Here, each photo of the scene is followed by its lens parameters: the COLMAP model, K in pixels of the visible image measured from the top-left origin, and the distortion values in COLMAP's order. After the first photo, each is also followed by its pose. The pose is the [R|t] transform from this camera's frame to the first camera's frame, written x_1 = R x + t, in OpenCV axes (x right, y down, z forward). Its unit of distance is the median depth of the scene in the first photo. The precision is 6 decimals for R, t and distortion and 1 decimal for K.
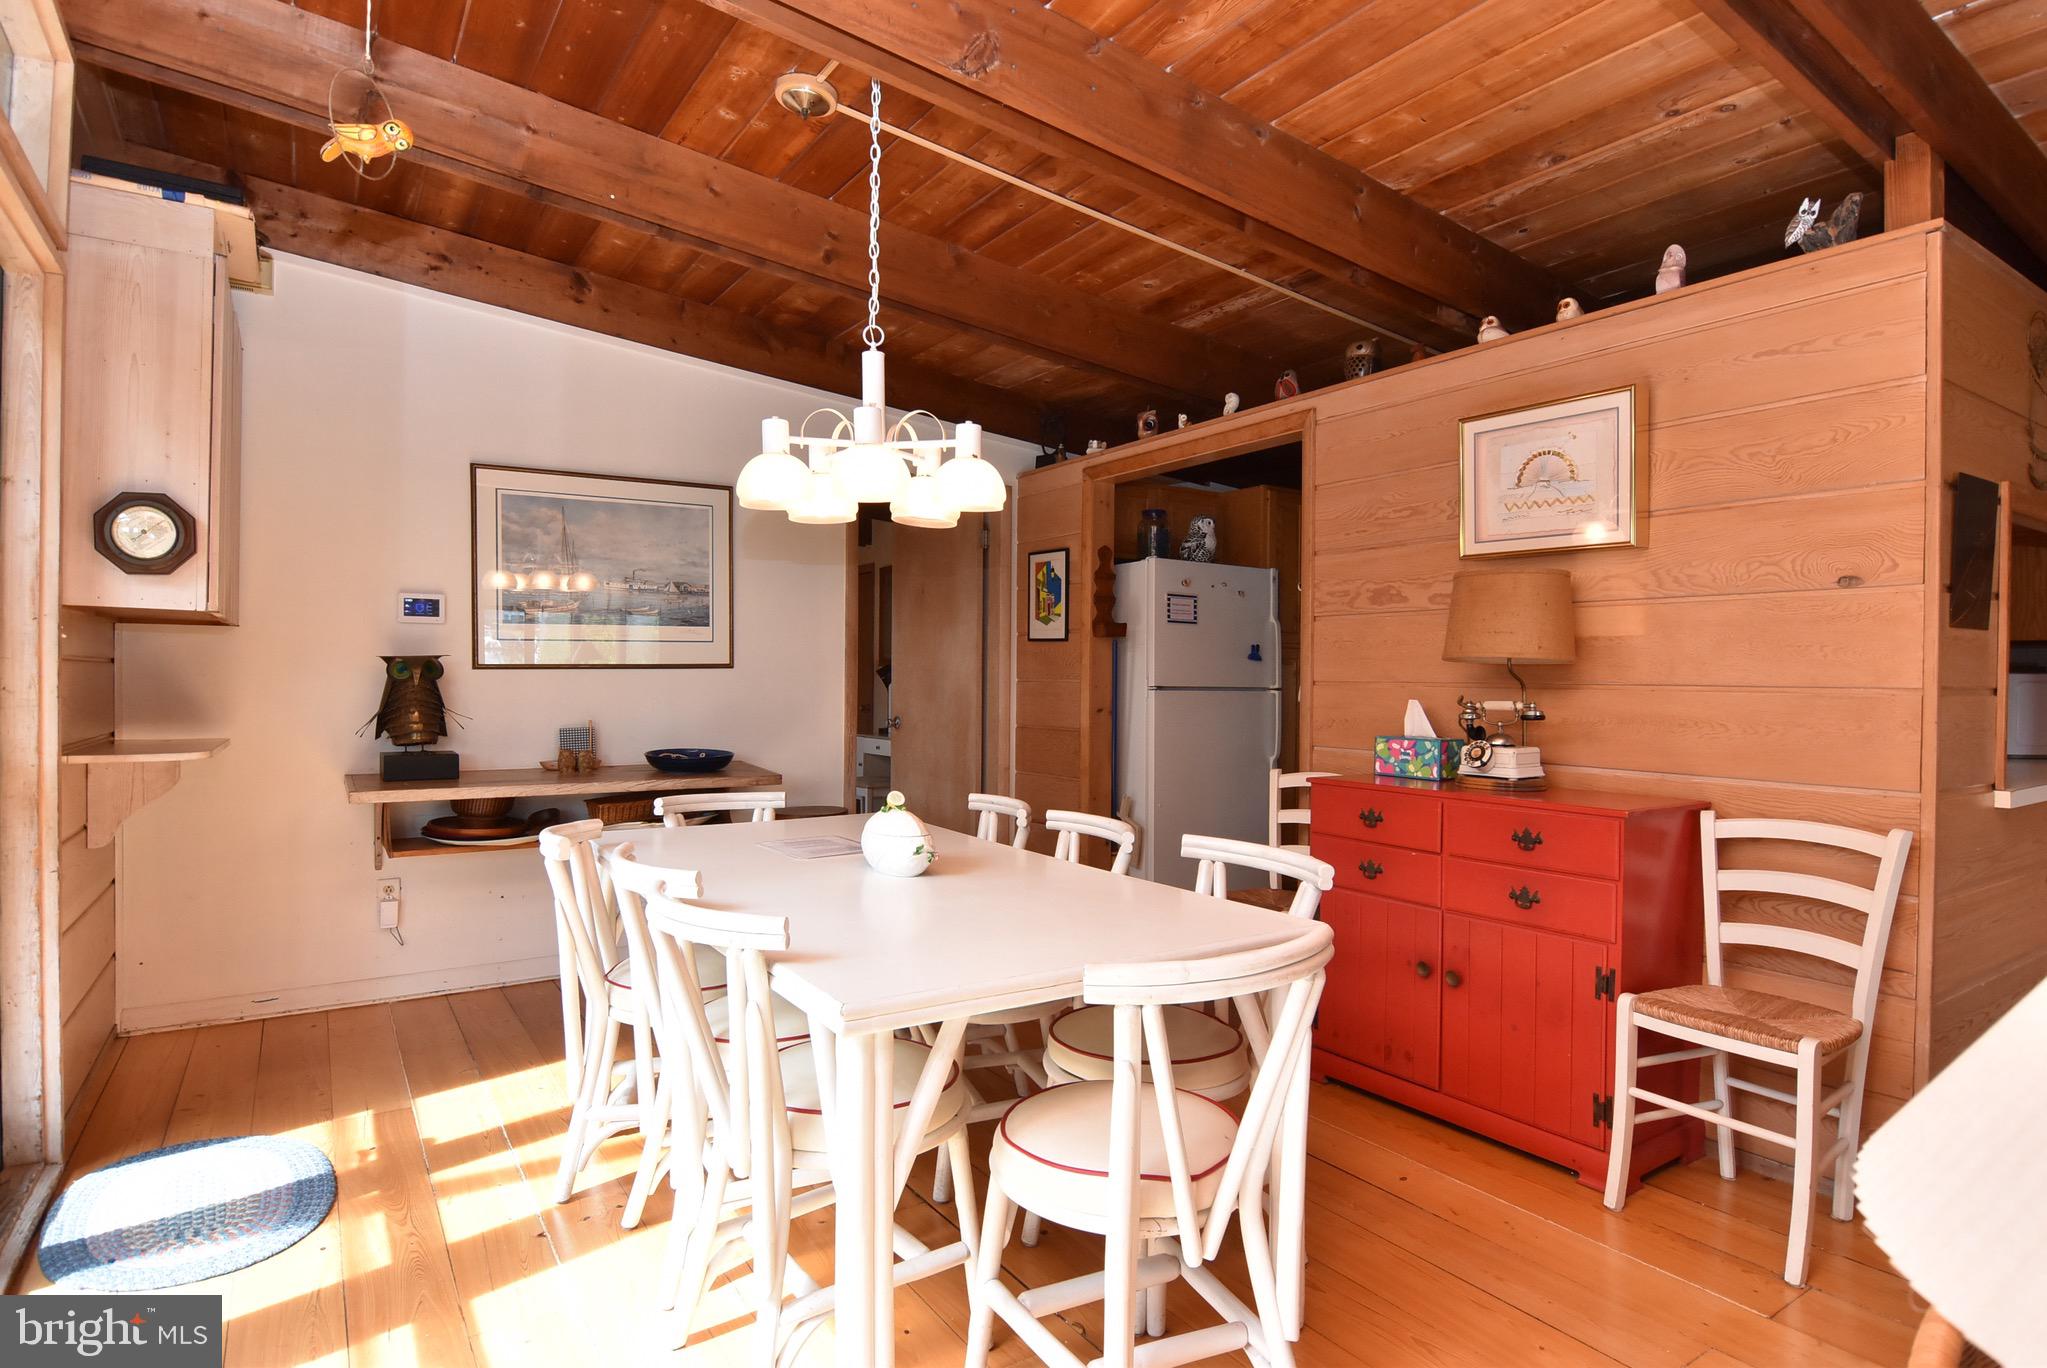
lens RADIAL K [[1087.2, 0, 1030.3], [0, 1087.2, 684.4], [0, 0, 1]] dist [0.006994, -0.021386]
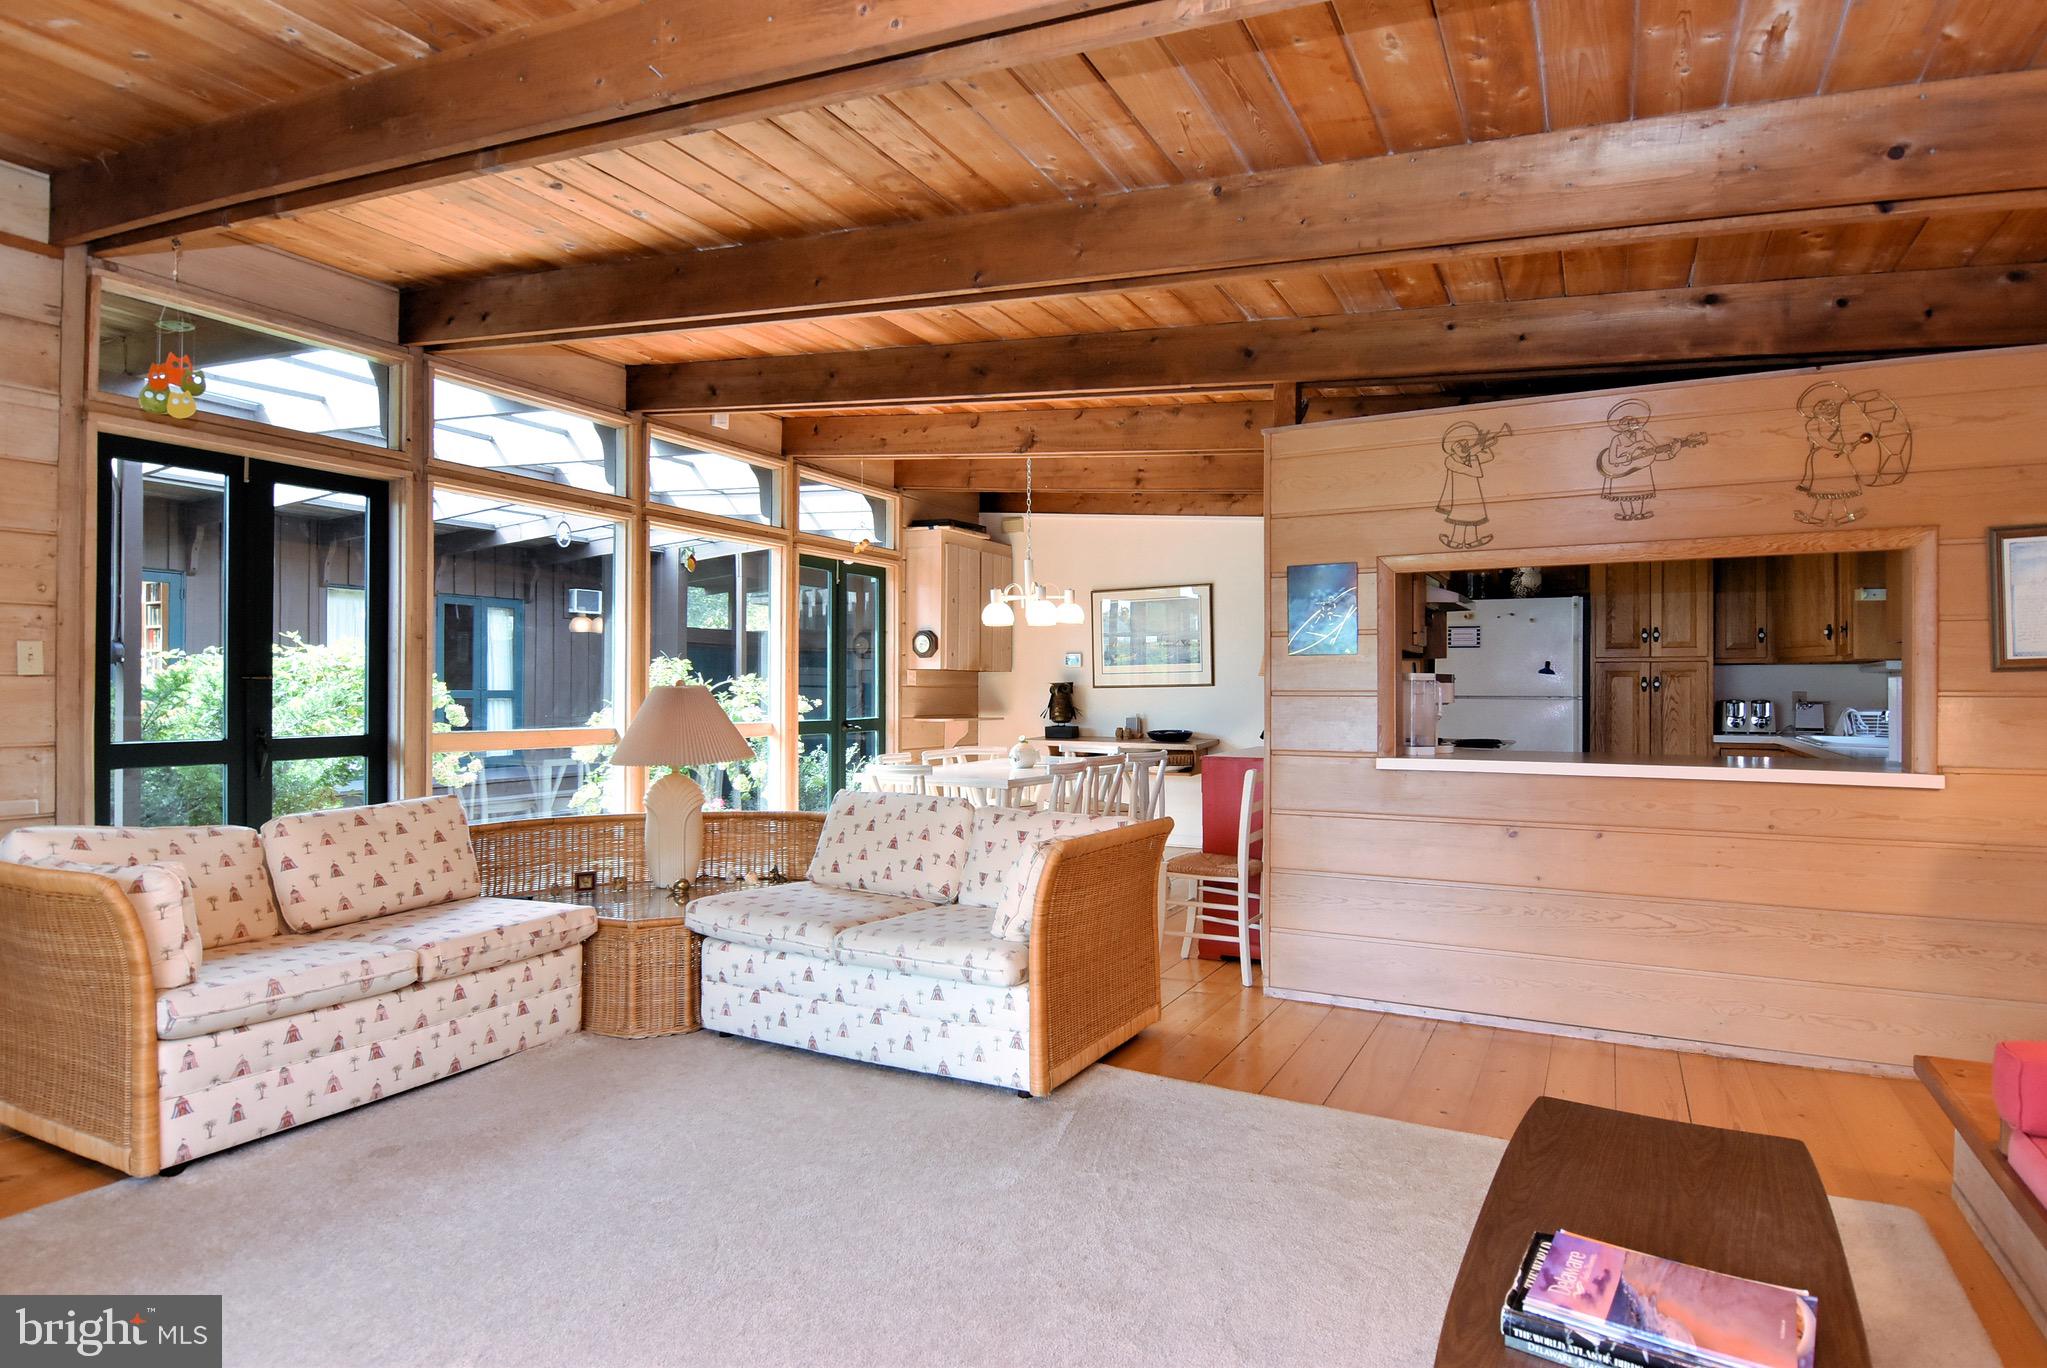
lens RADIAL K [[1087.2, 0, 1030.3], [0, 1087.2, 684.4], [0, 0, 1]] dist [0.006994, -0.021386]
pose [[0.475910, -0.012439, -0.879406, 1.498865], [-0.001009, 0.999892, -0.014689, 0.011990], [0.879493, 0.007878, 0.475846, -0.129744]]
